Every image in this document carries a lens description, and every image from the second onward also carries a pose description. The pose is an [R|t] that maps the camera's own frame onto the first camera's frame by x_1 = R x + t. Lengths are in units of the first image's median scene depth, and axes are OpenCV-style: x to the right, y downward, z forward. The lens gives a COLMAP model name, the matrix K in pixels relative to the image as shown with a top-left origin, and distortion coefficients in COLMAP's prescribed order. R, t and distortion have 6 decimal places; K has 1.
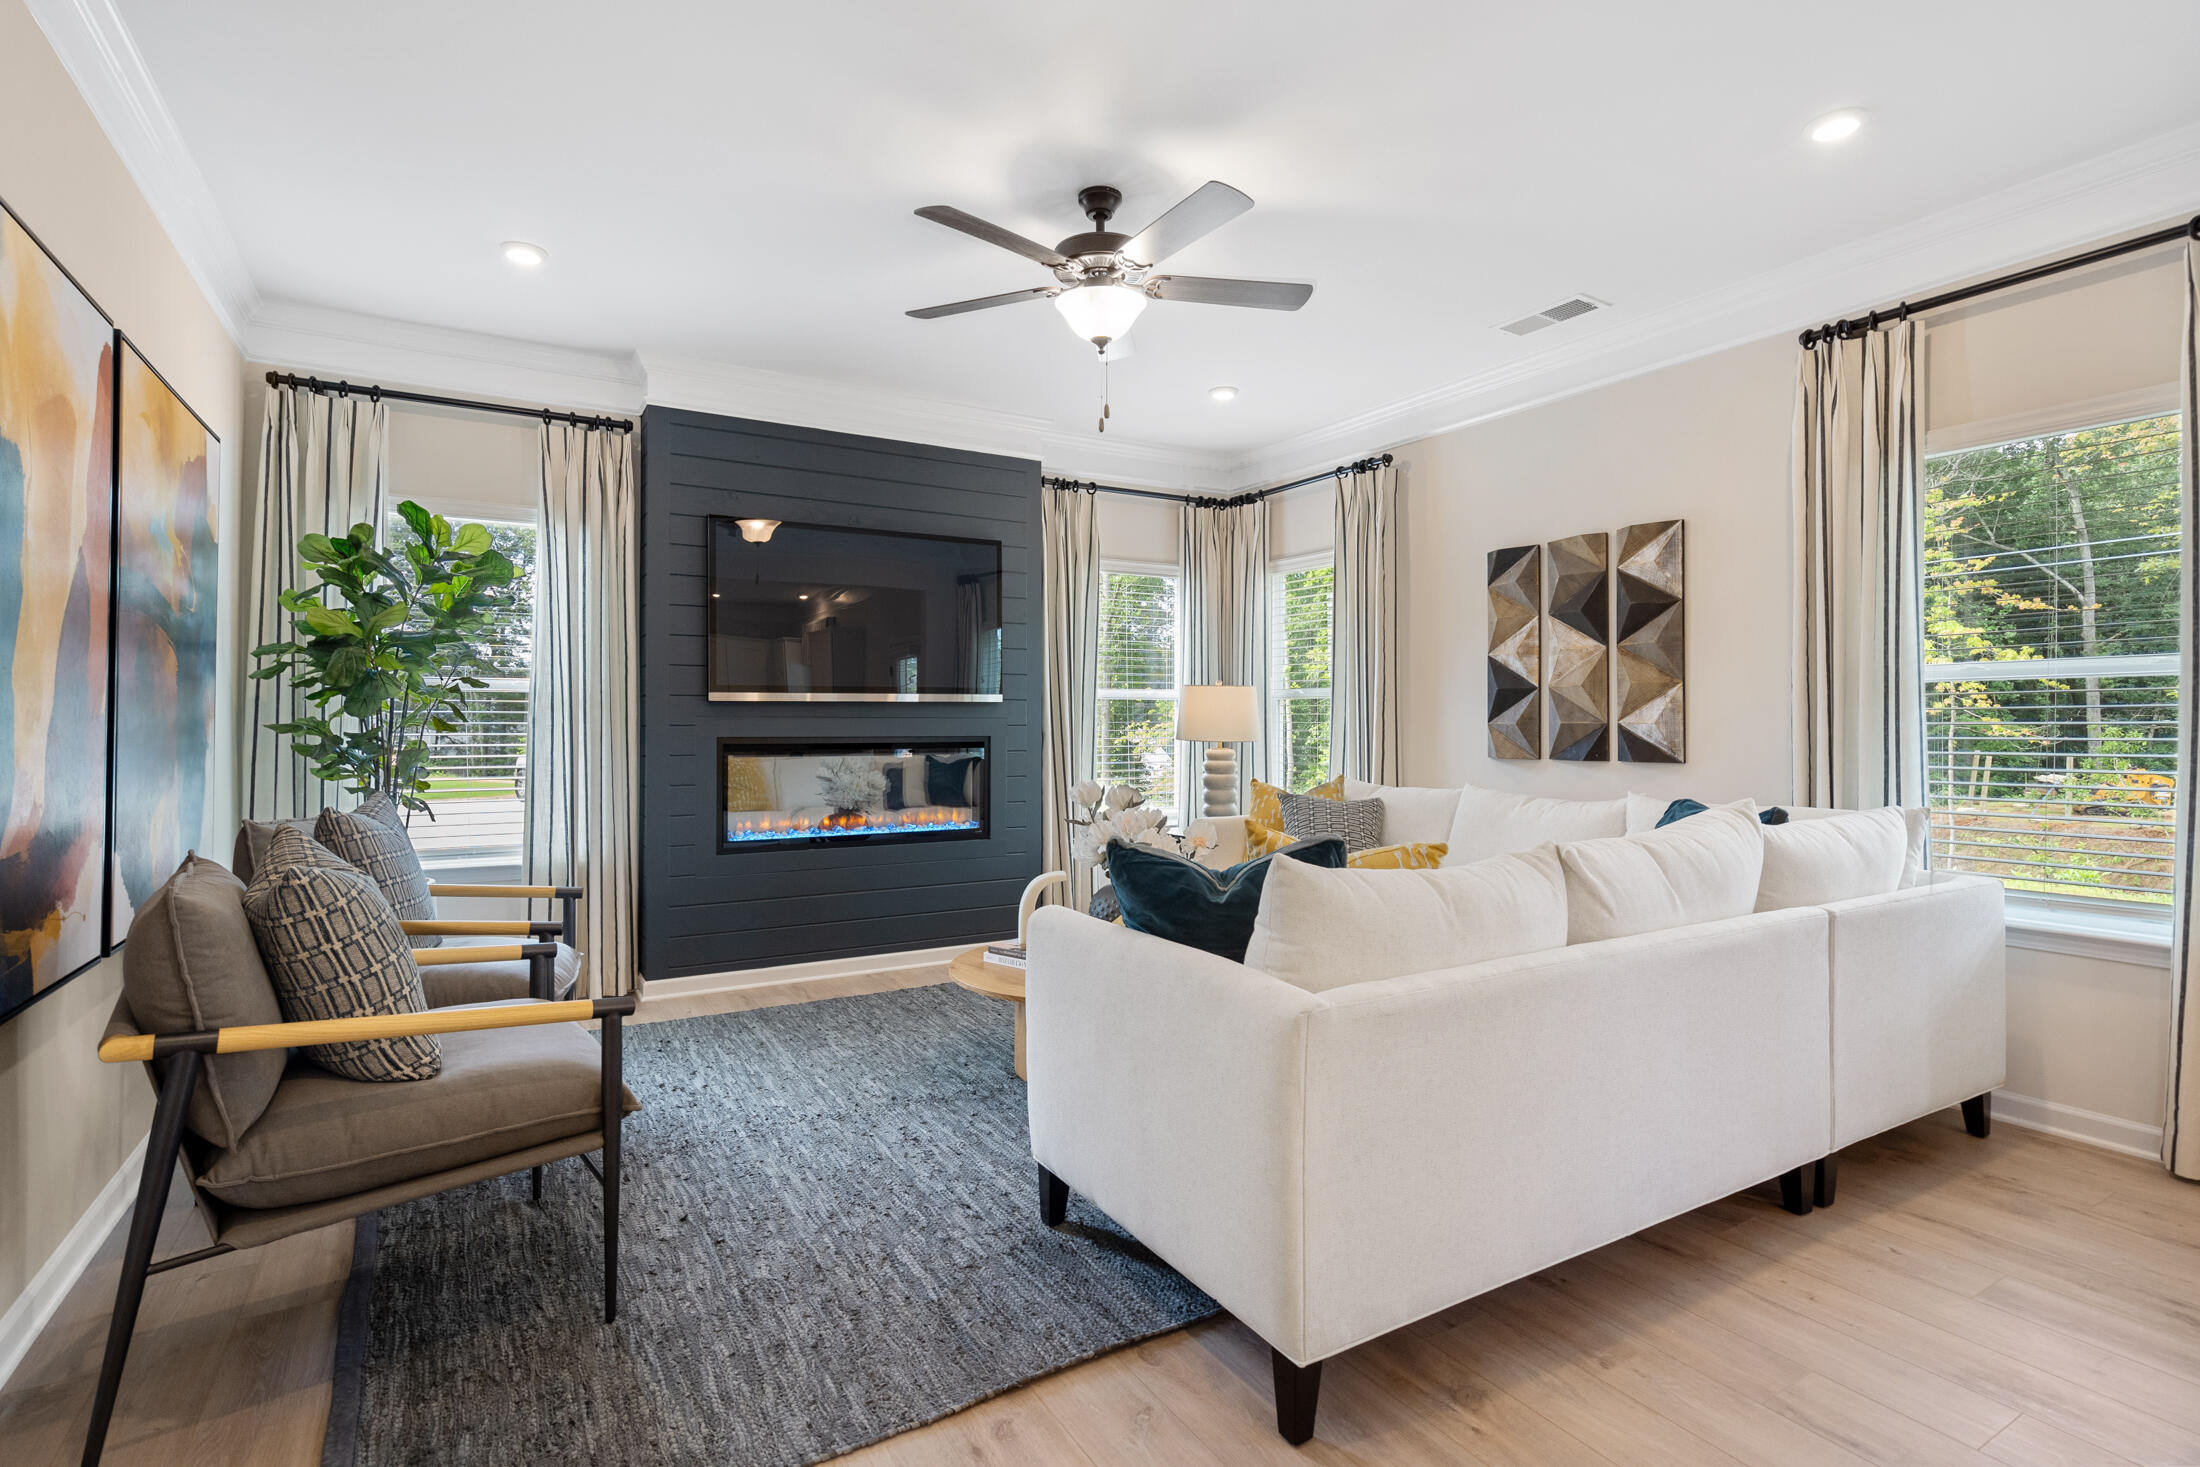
lens RADIAL K [[1048.8, 0, 1087.1], [0, 1048.8, 725.9], [0, 0, 1]] dist [-0.000417, -0.000018]
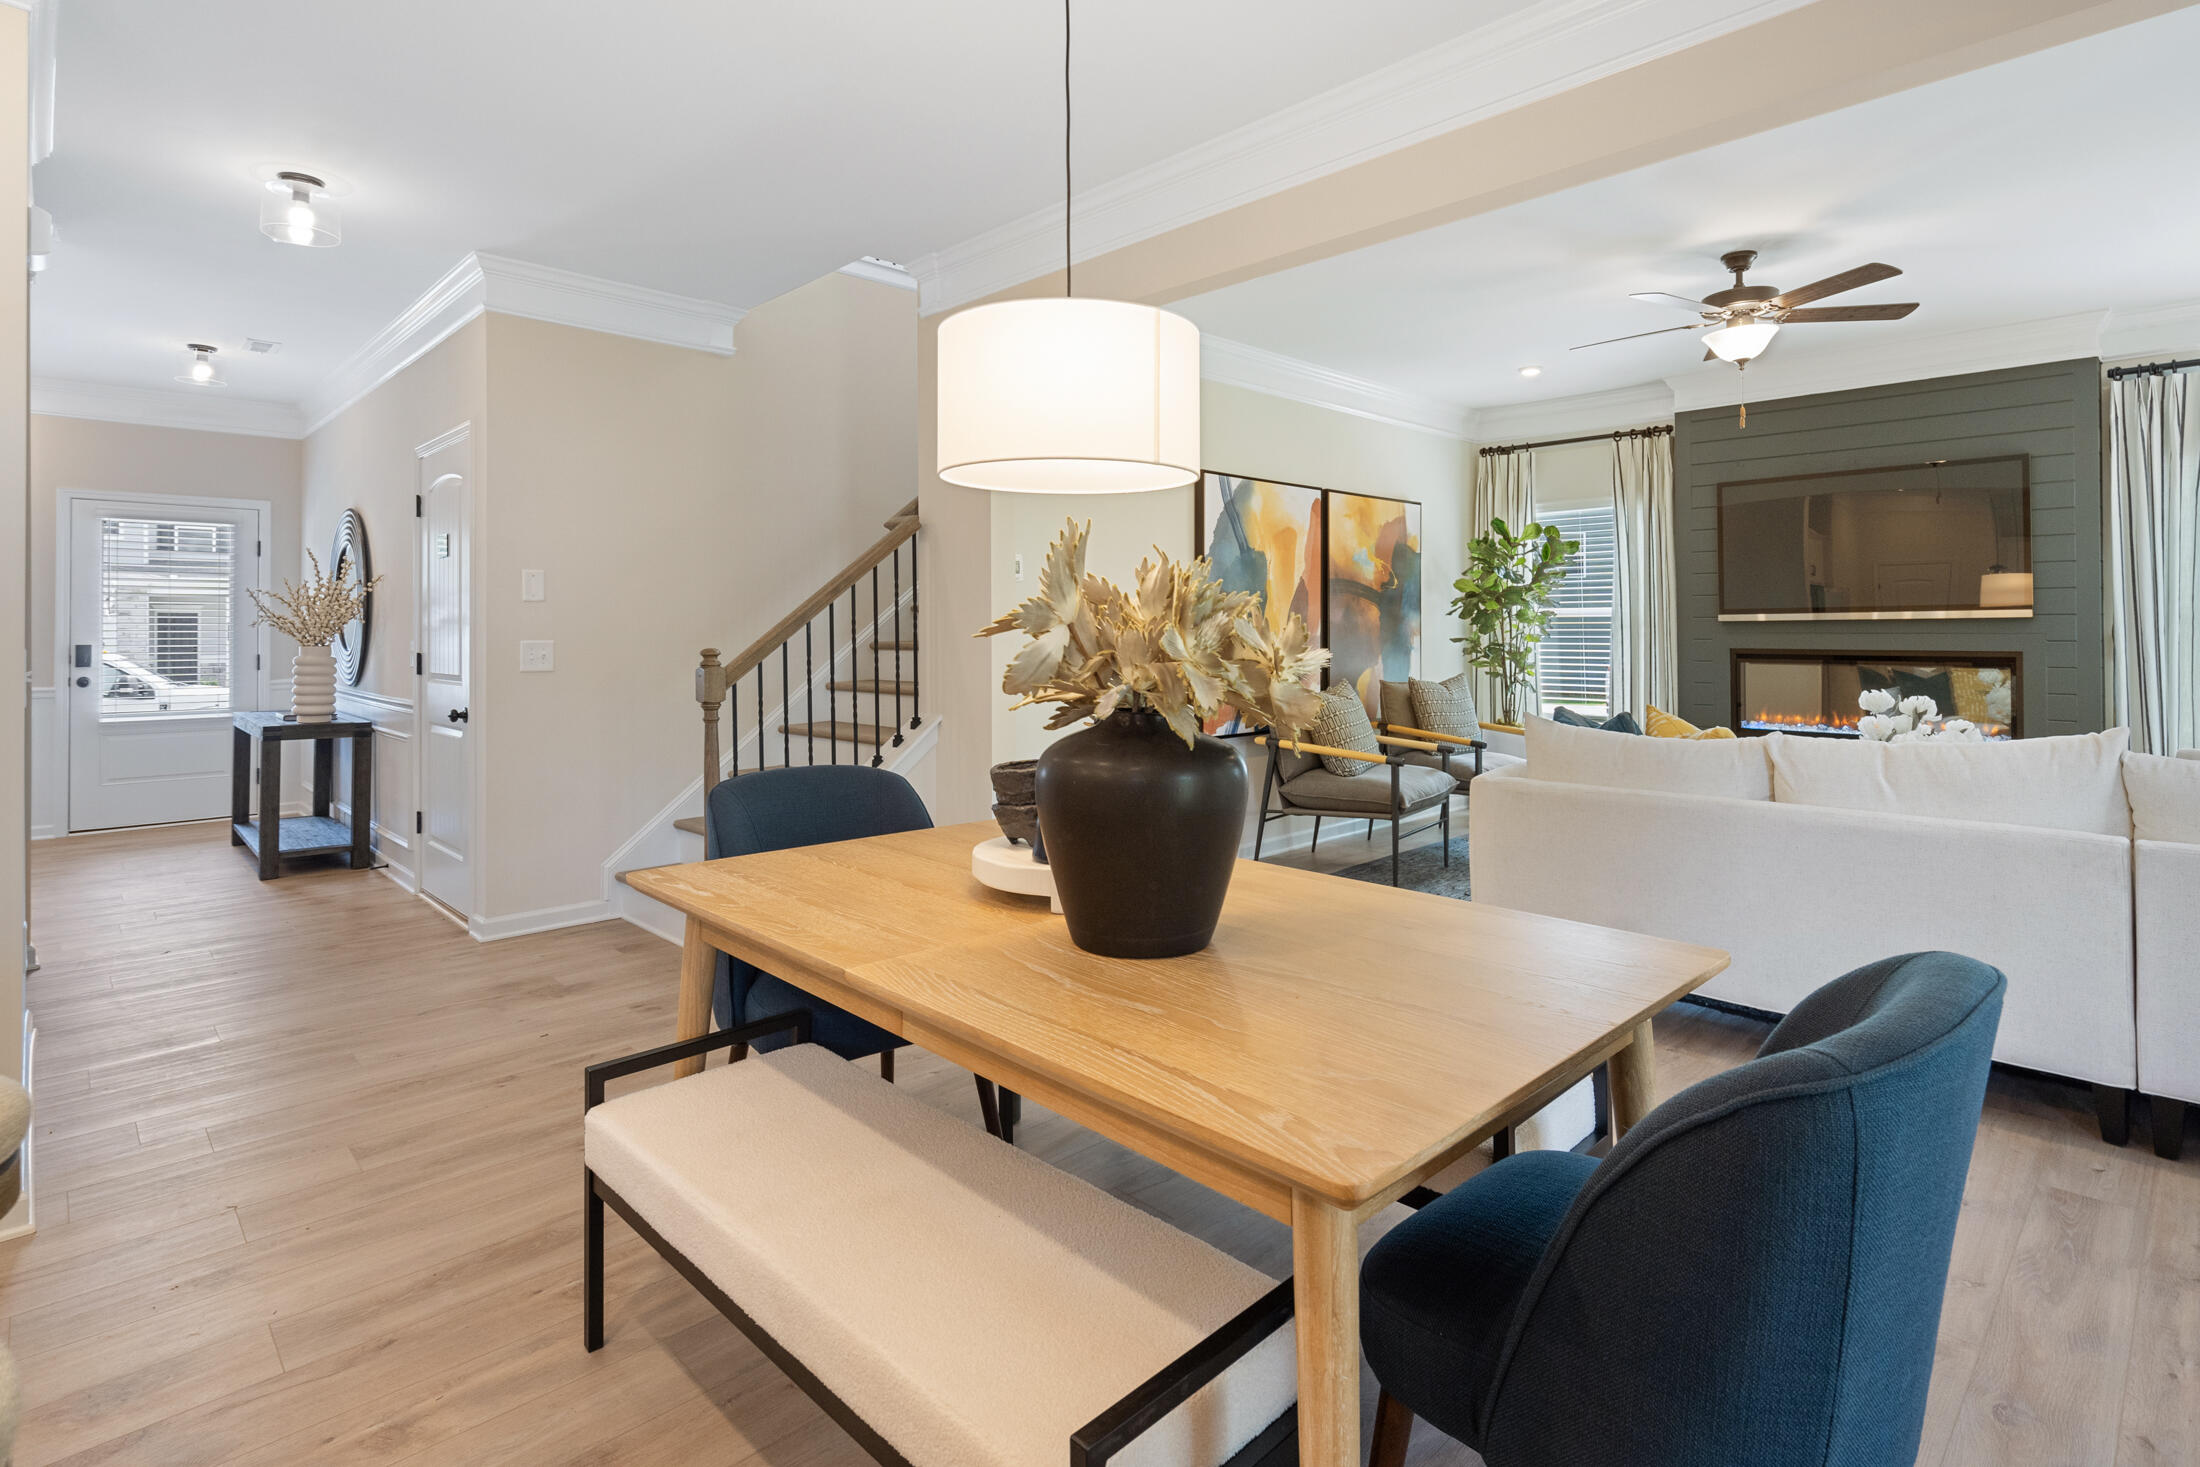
lens RADIAL K [[1101.8, 0, 1099.3], [0, 1101.8, 619.0], [0, 0, 1]] dist [-0.000564, 0.000132]
pose [[0.239775, -0.012168, -0.970752, 0.859587], [-0.001975, 0.999913, -0.013021, -0.006866], [0.970826, 0.005040, 0.239730, -0.114238]]
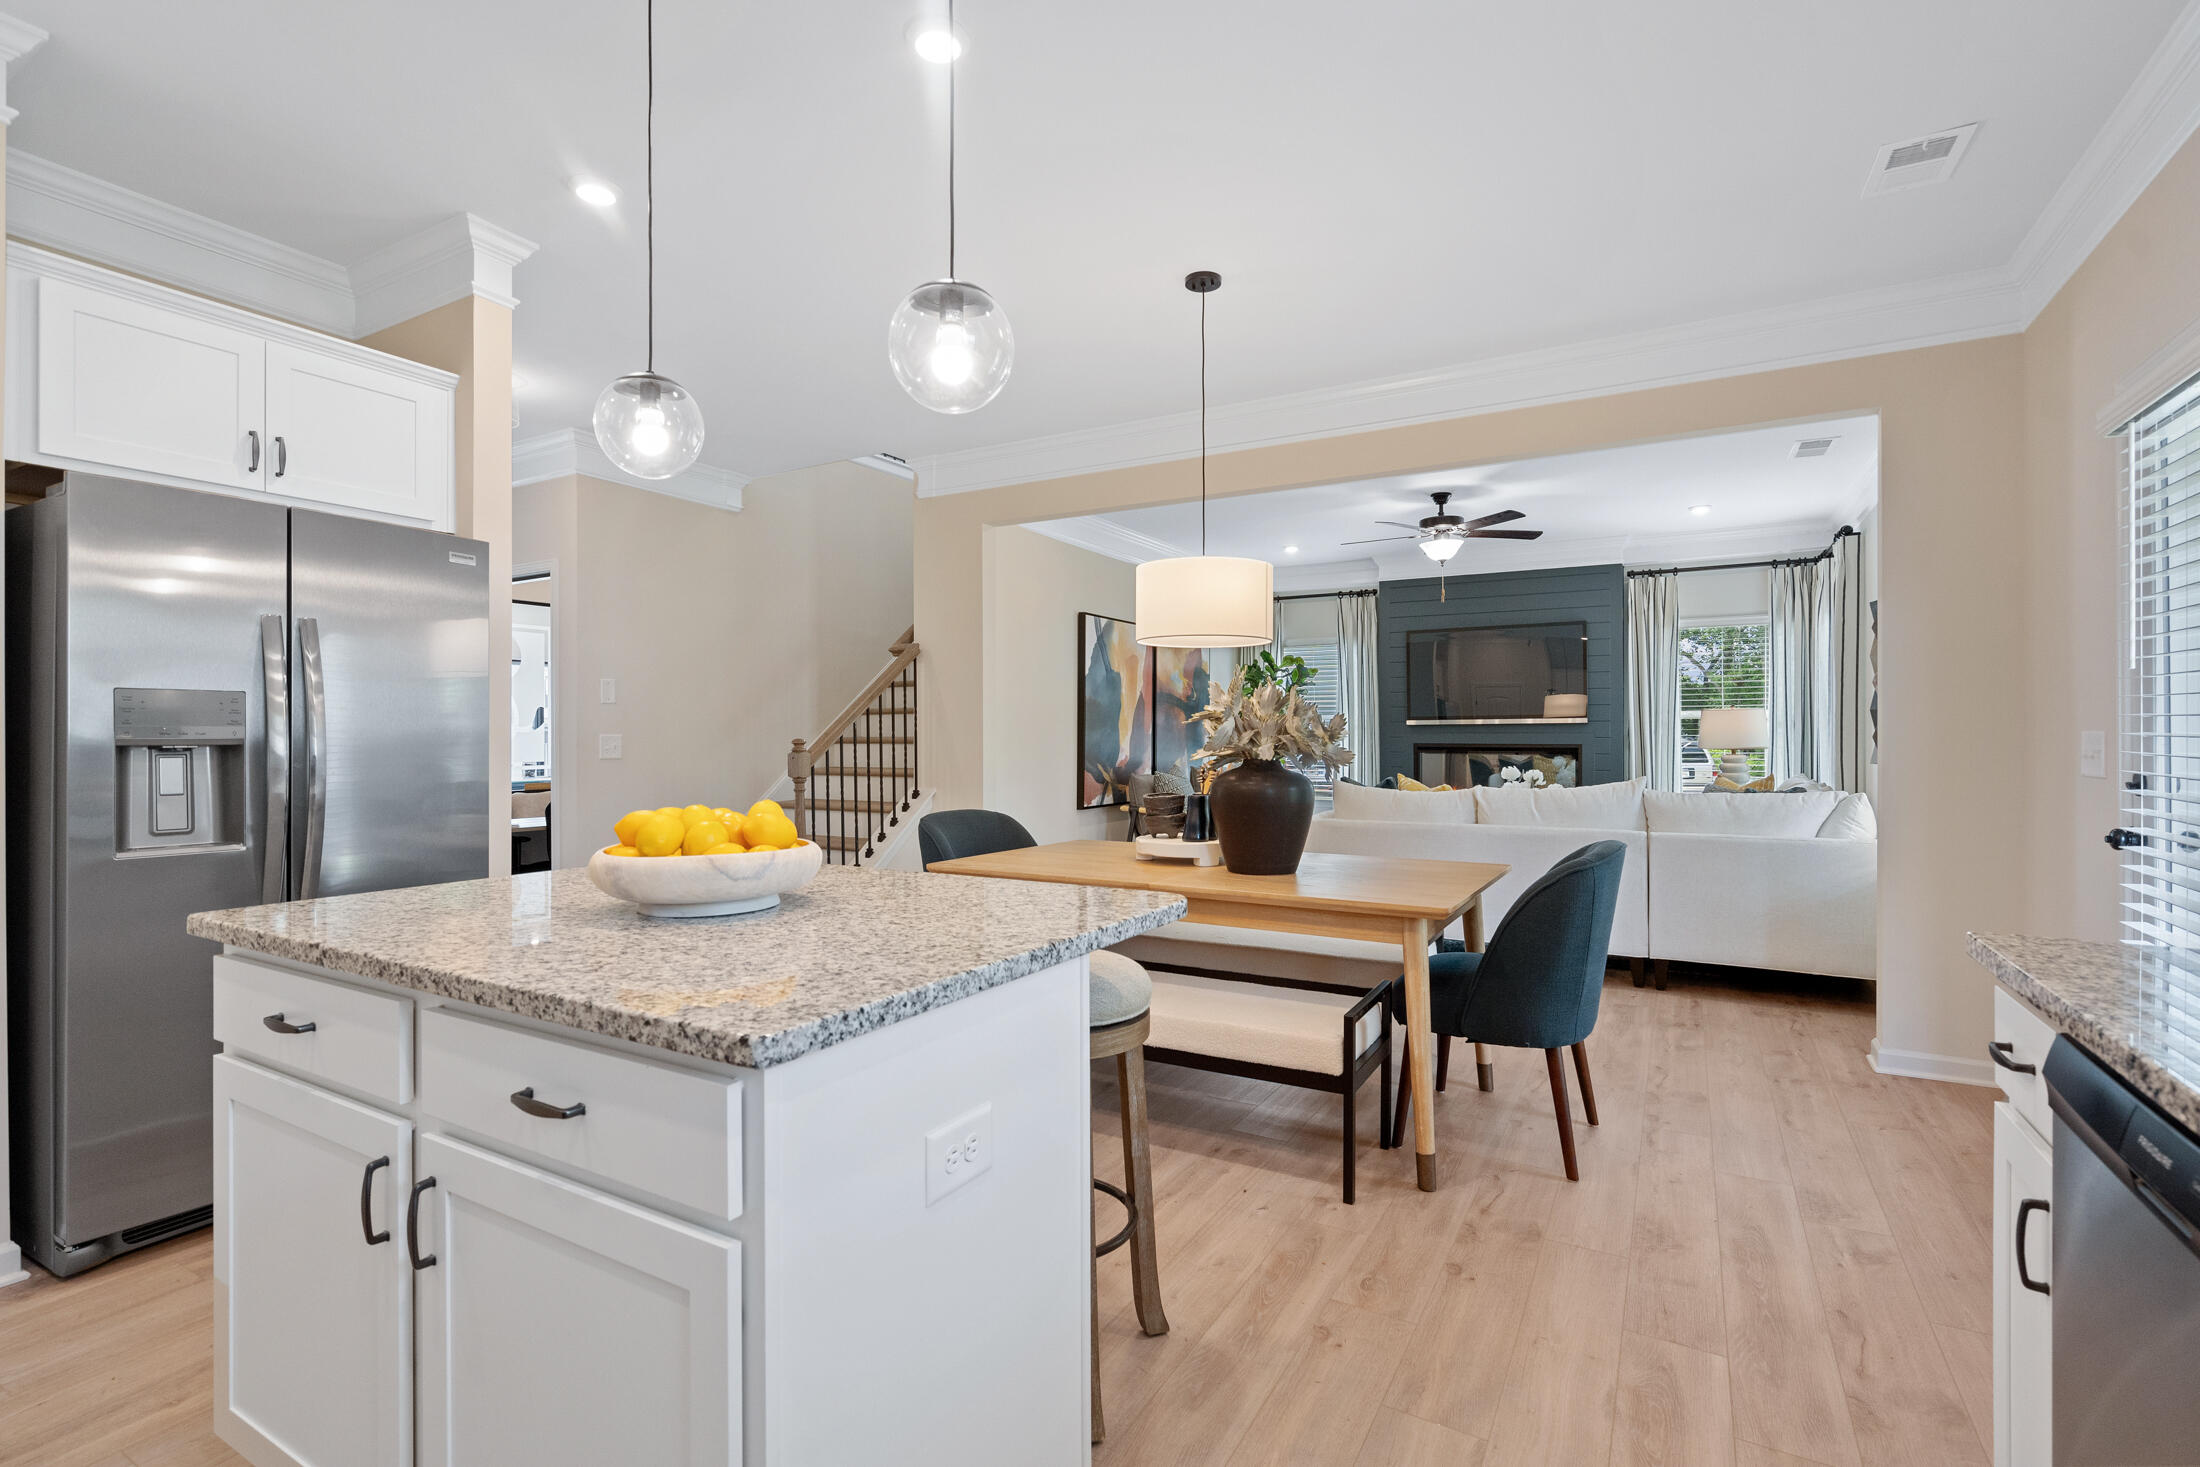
lens RADIAL K [[1012.3, 0, 1100.0], [0, 1012.3, 733.5], [0, 0, 1]] dist [0.002222, -0.000171]
pose [[0.495959, -0.000924, -0.868346, 1.064812], [-0.003716, 0.999988, -0.003186, 0.001216], [0.868338, 0.004807, 0.495949, -0.475025]]
